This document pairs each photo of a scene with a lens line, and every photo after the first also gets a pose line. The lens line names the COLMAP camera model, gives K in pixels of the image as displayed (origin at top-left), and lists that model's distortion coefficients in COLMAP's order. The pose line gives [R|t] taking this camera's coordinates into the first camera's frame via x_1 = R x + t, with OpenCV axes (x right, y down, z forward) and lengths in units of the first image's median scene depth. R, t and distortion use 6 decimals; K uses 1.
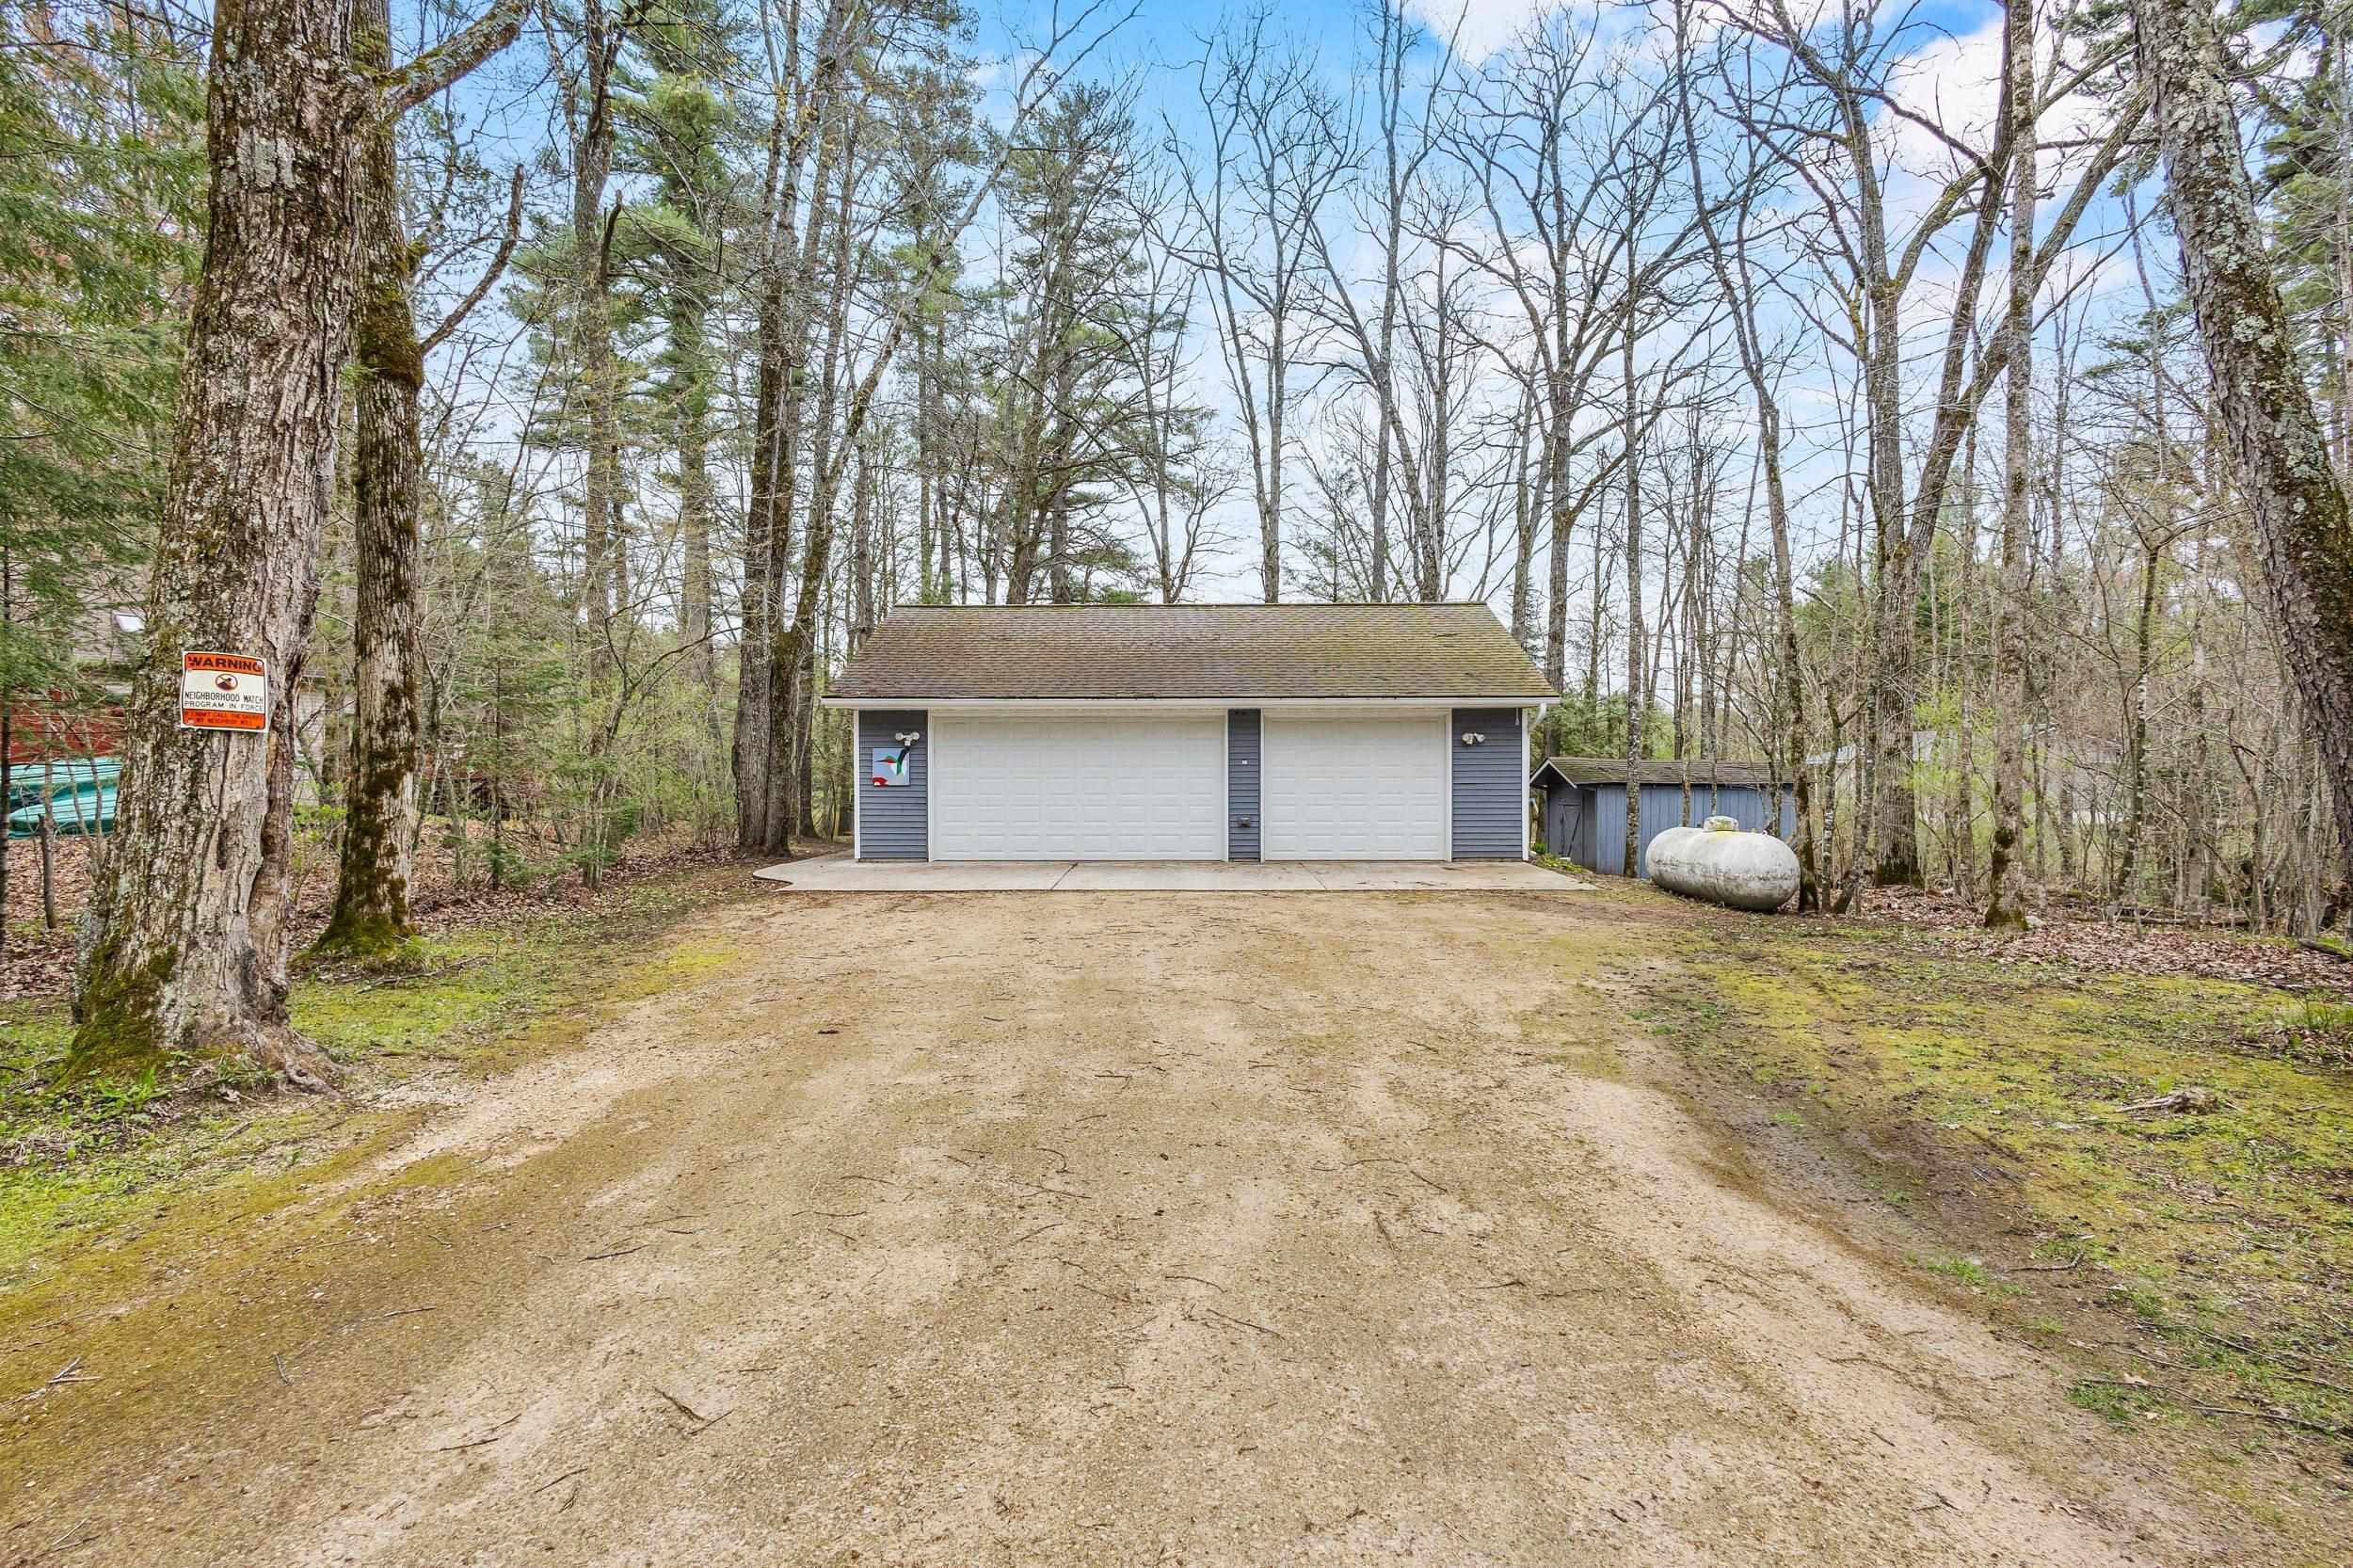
lens RADIAL K [[1104.8, 0, 1175.0], [0, 1104.8, 730.1], [0, 0, 1]] dist [0.025414, -0.000393]
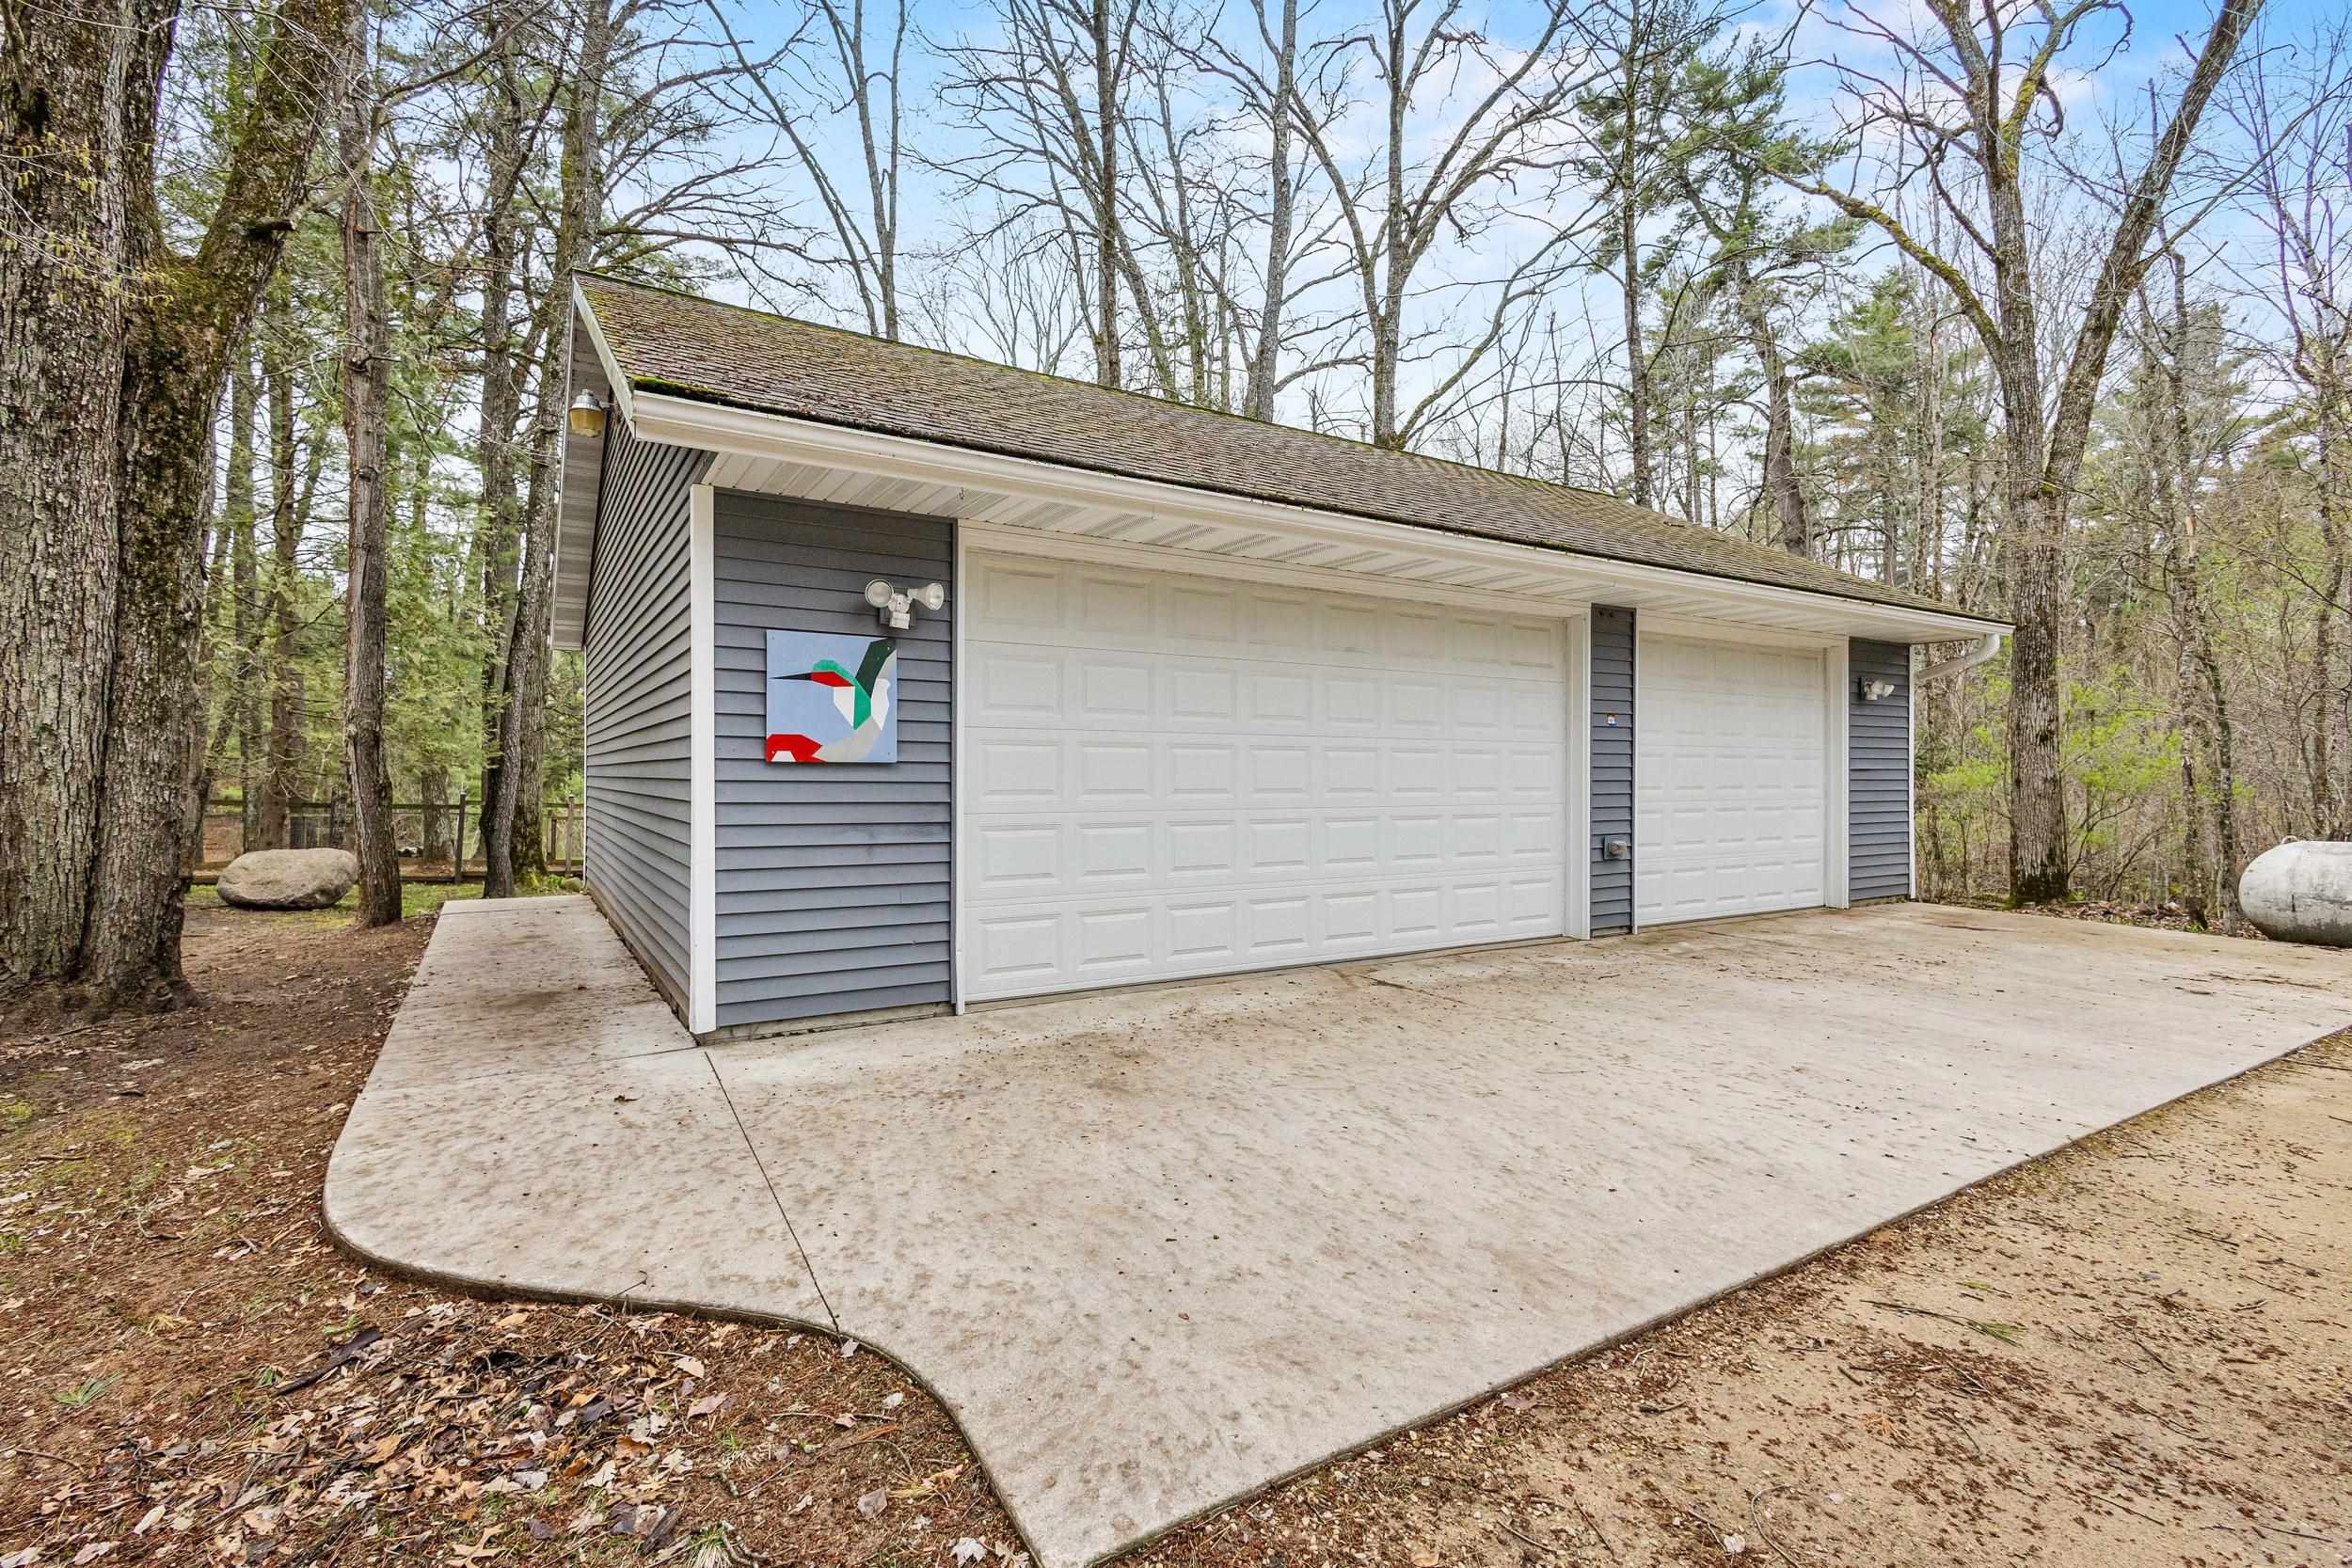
lens RADIAL K [[1092.7, 0, 1182.3], [0, 1092.7, 788.2], [0, 0, 1]] dist [0.002263, -0.000121]
pose [[0.833334, -0.000510, 0.552770, -0.338723], [-0.026033, 0.998854, 0.040168, 0.042772], [-0.552156, -0.047863, 0.832366, 0.712179]]
